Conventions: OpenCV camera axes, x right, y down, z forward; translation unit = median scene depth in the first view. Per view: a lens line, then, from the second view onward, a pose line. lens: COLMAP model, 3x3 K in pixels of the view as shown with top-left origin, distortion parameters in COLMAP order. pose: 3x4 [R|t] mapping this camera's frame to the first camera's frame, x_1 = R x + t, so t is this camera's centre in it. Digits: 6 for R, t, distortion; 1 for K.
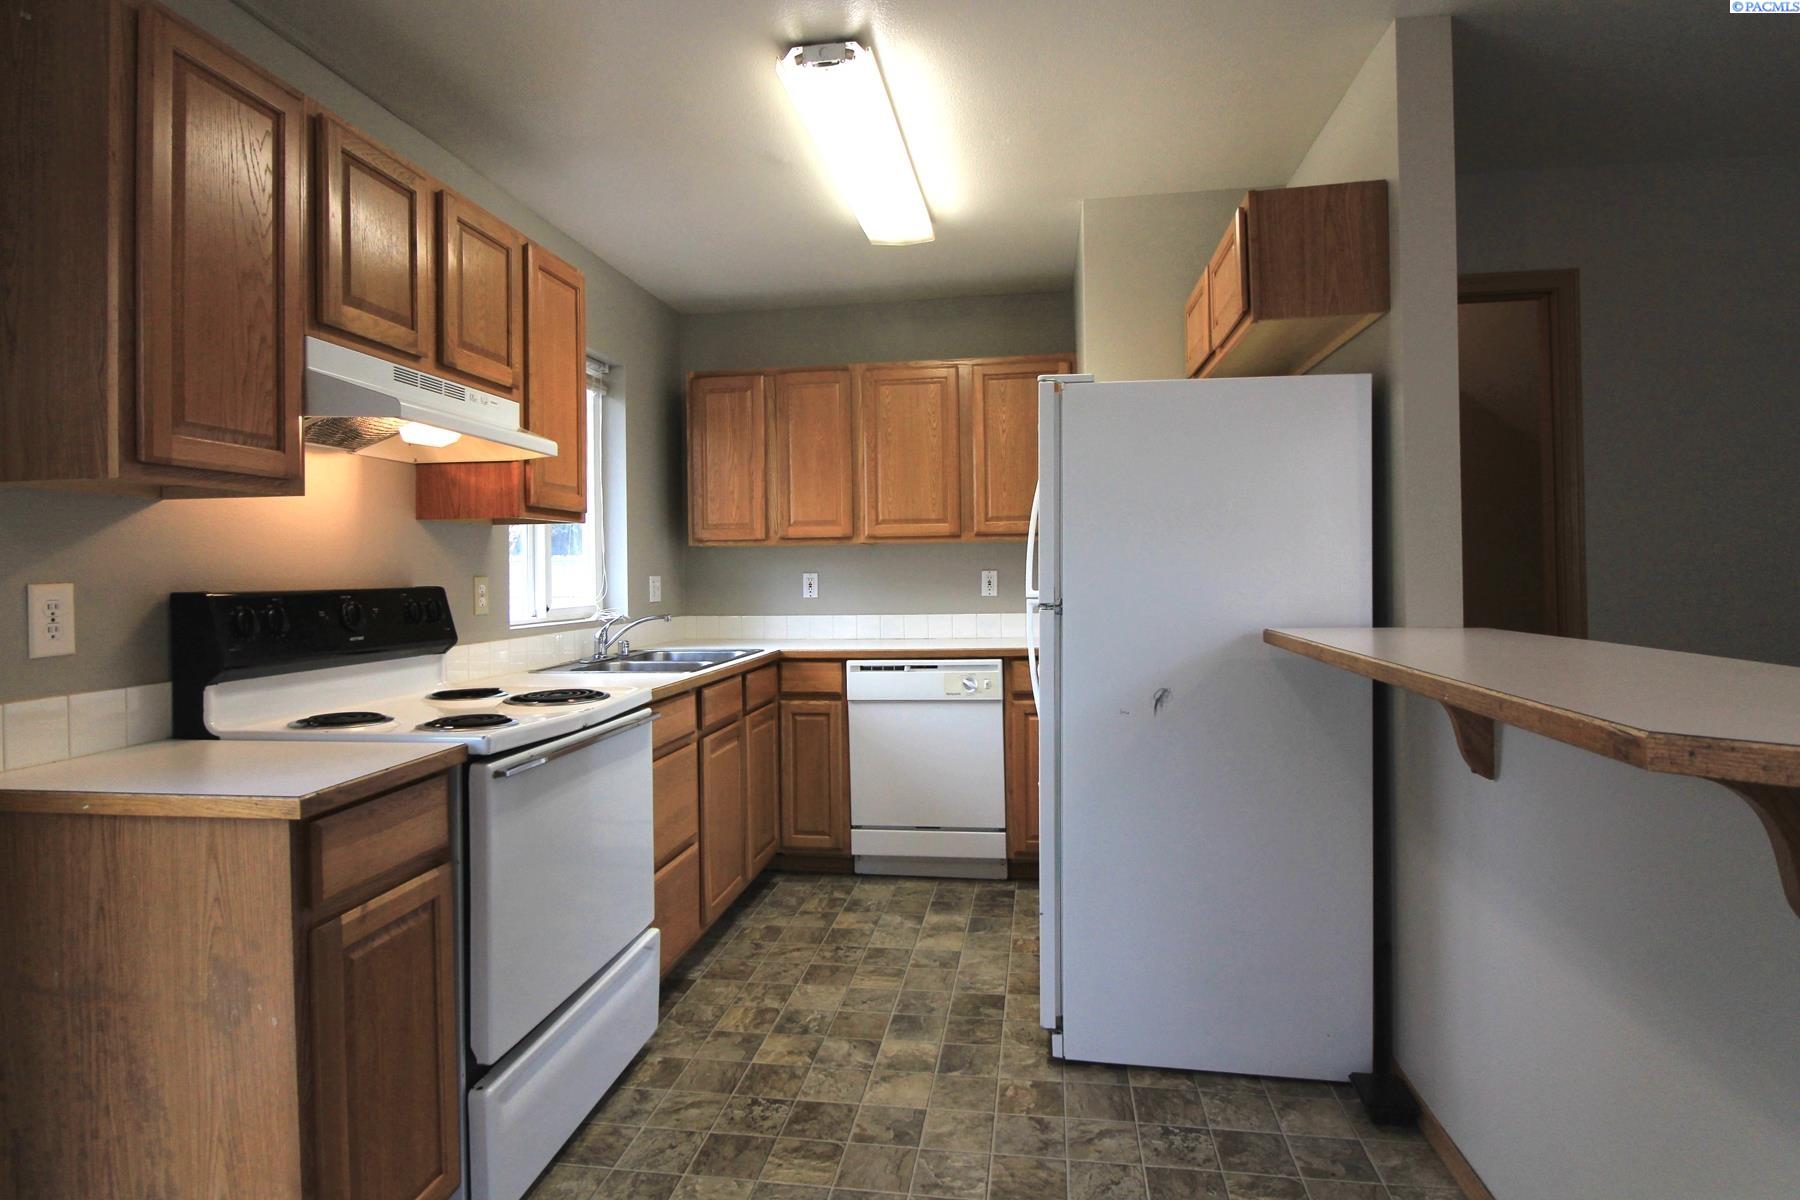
lens RADIAL K [[983.5, 0, 876.4], [0, 983.5, 564.1], [0, 0, 1]] dist [0.001988, -0.011656]
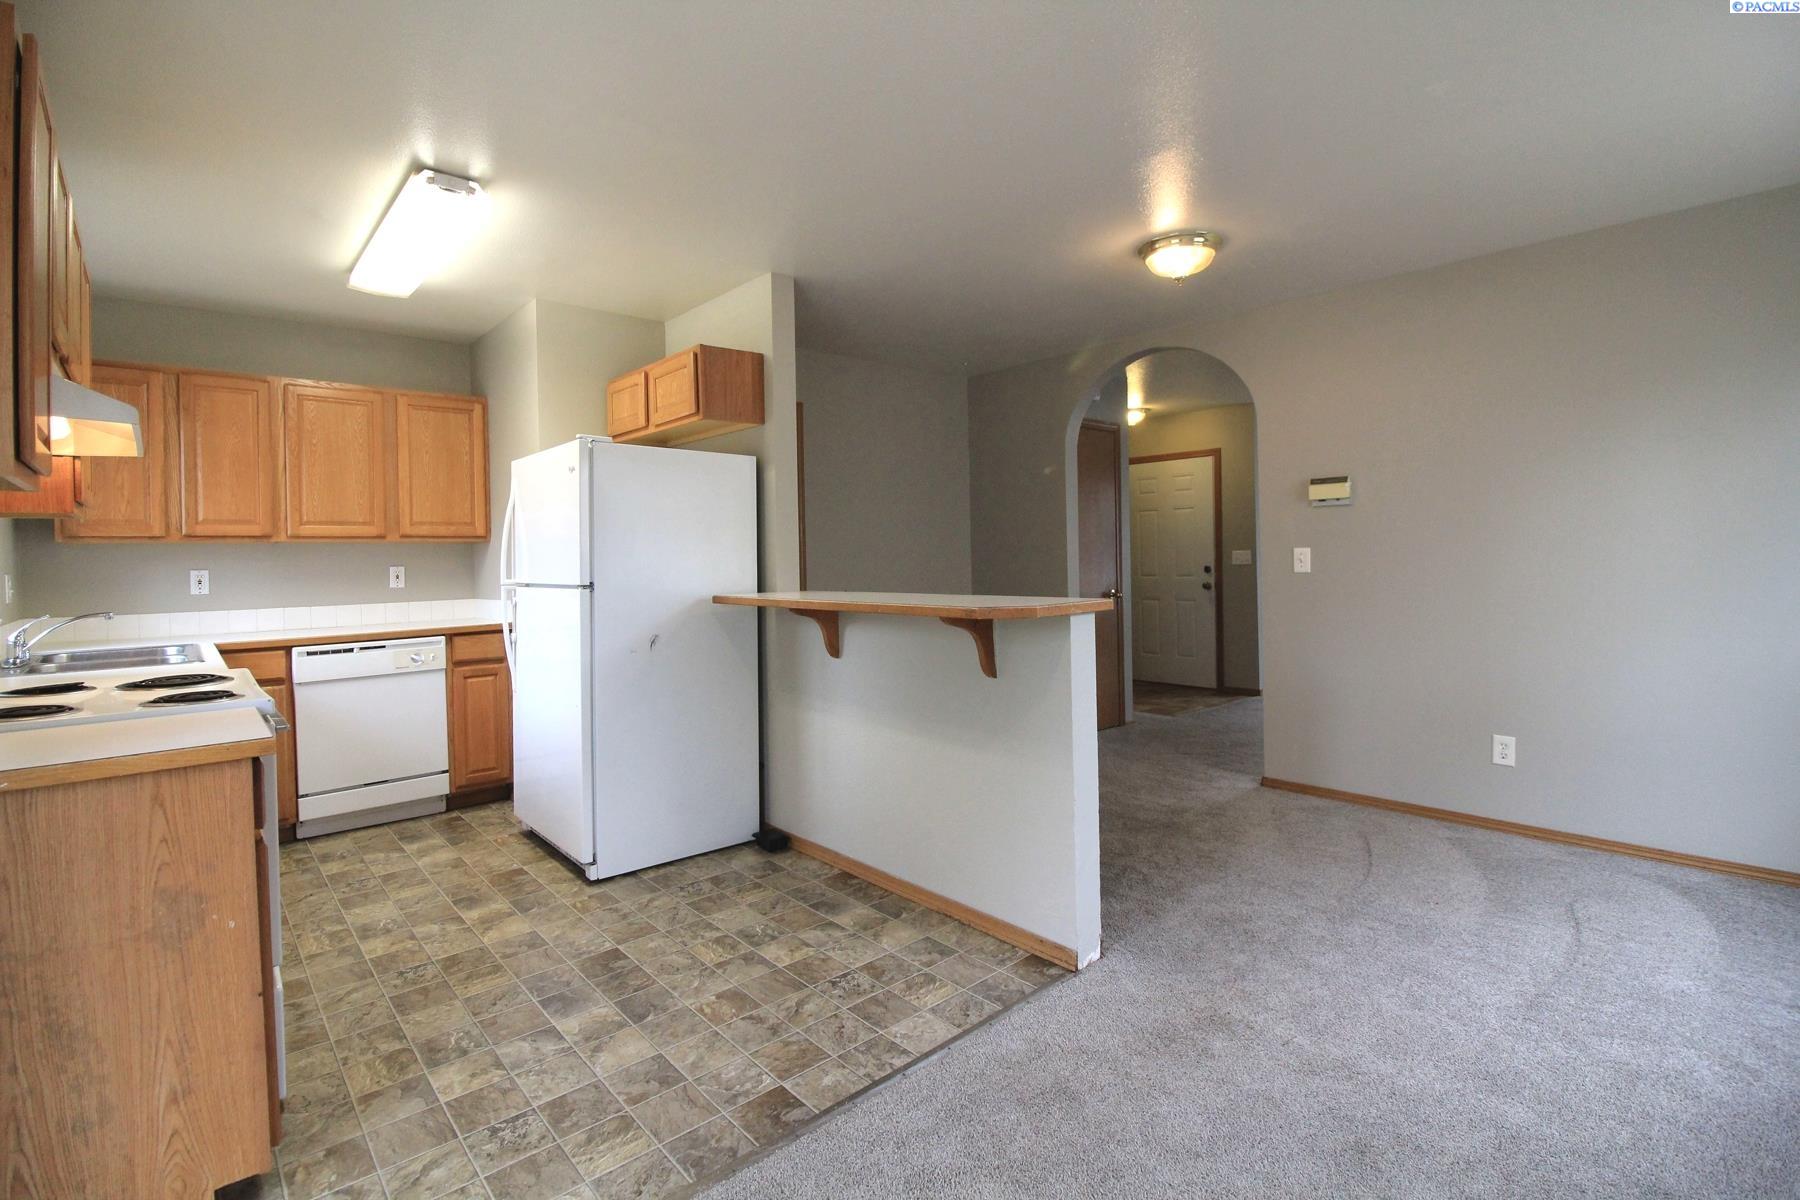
lens RADIAL K [[850.0, 0, 893.5], [0, 850.0, 563.0], [0, 0, 1]] dist [-0.025792, -0.000927]
pose [[0.625403, -0.004112, 0.780291, -0.565626], [0.004413, 0.999989, 0.001733, 0.006421], [-0.780290, 0.002360, 0.625414, -0.196442]]
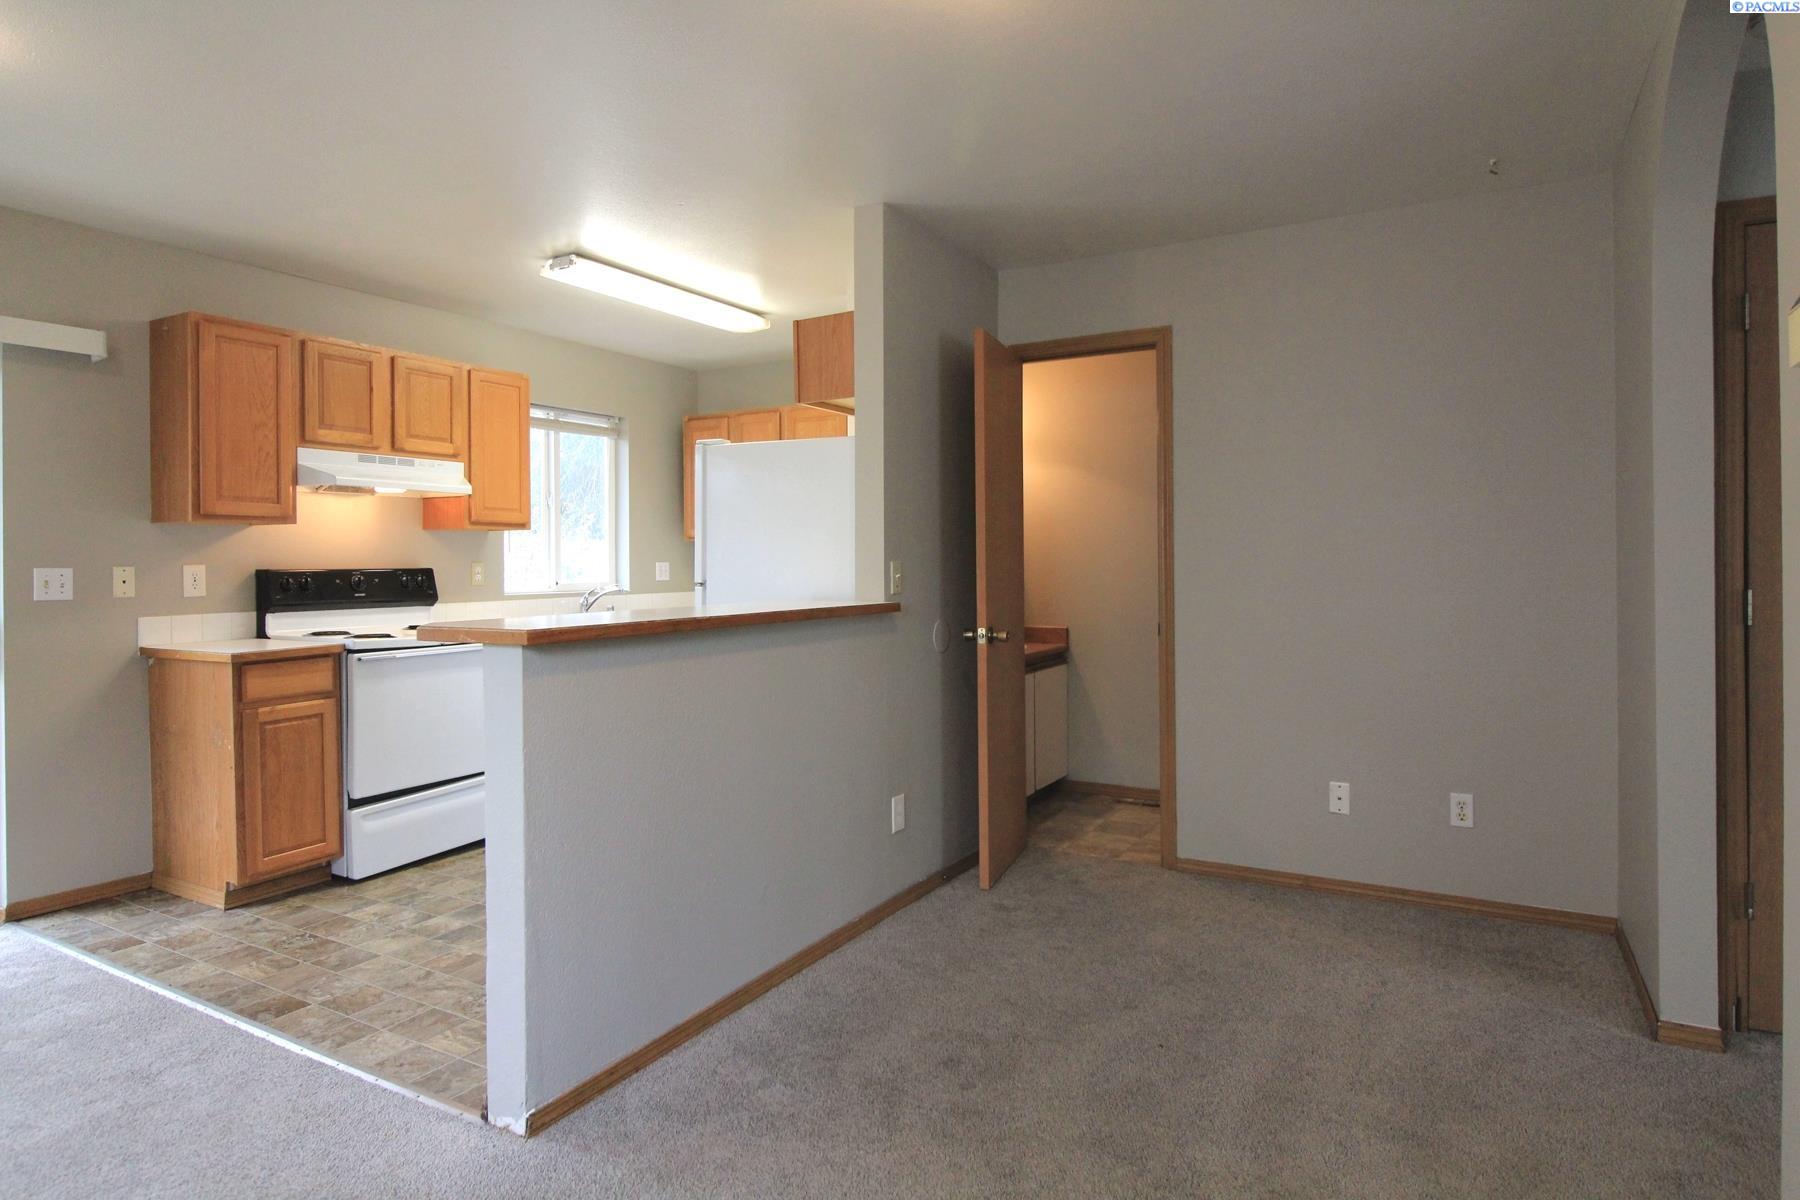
lens RADIAL K [[1008.2, 0, 901.0], [0, 1008.2, 557.1], [0, 0, 1]] dist [-0.030906, -0.000740]
pose [[0.941007, 0.004970, -0.338351, 1.086356], [-0.001833, 0.999952, 0.009593, -0.017594], [0.338382, -0.008407, 0.940971, -0.453747]]
